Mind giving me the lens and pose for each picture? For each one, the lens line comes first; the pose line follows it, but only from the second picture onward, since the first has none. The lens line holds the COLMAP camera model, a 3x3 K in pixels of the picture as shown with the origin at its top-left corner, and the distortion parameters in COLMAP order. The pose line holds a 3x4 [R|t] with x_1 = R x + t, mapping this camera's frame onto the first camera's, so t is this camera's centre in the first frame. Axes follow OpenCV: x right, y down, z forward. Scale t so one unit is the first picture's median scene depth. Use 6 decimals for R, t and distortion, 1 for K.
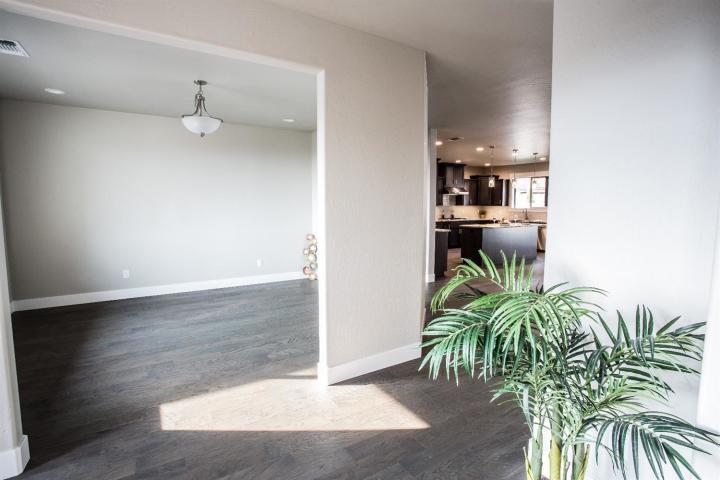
lens RADIAL K [[351.6, 0, 360.9], [0, 351.6, 236.7], [0, 0, 1]] dist [-0.083292, 0.042359]
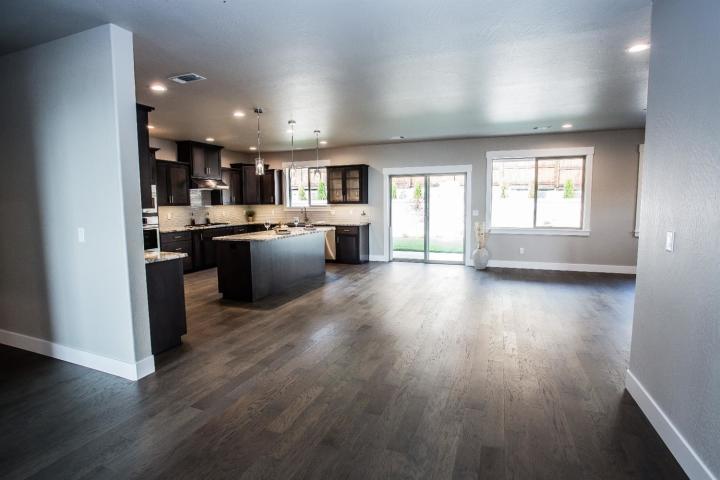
lens RADIAL K [[351.6, 0, 360.9], [0, 351.6, 236.7], [0, 0, 1]] dist [-0.083292, 0.042359]
pose [[0.804487, -0.064984, 0.590405, 0.101348], [0.062862, 0.997730, 0.024162, -0.025027], [-0.590635, 0.017676, 0.806745, 0.272328]]
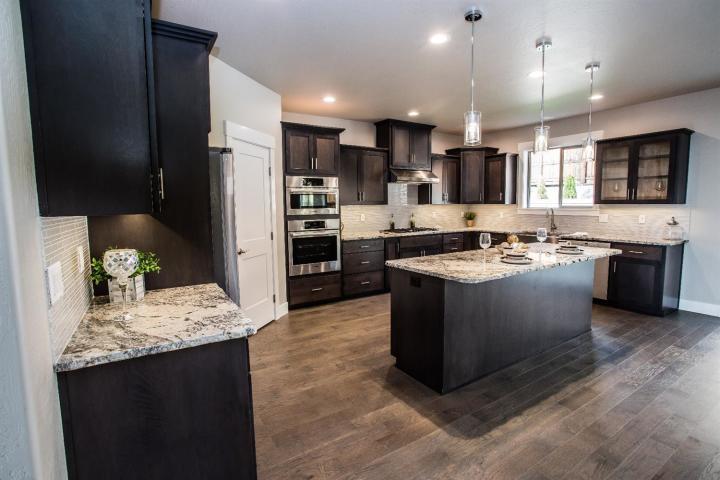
lens RADIAL K [[351.6, 0, 360.9], [0, 351.6, 236.7], [0, 0, 1]] dist [-0.083292, 0.042359]
pose [[0.999940, -0.010666, -0.002382, 0.191992], [0.010670, 0.999942, 0.001648, -0.043177], [0.002364, -0.001674, 0.999996, 0.480275]]
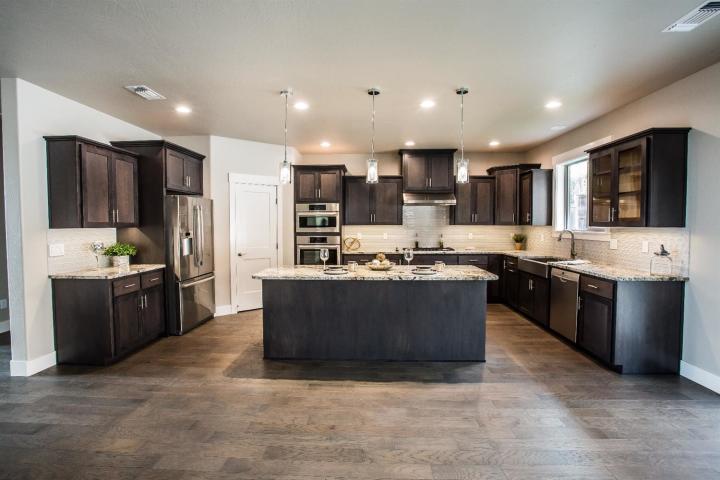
lens RADIAL K [[351.6, 0, 360.9], [0, 351.6, 236.7], [0, 0, 1]] dist [-0.083292, 0.042359]
pose [[0.823646, 0.018230, -0.566811, 0.490167], [-0.048897, 0.998044, -0.038953, -0.044239], [0.564992, 0.059799, 0.822926, 0.484947]]
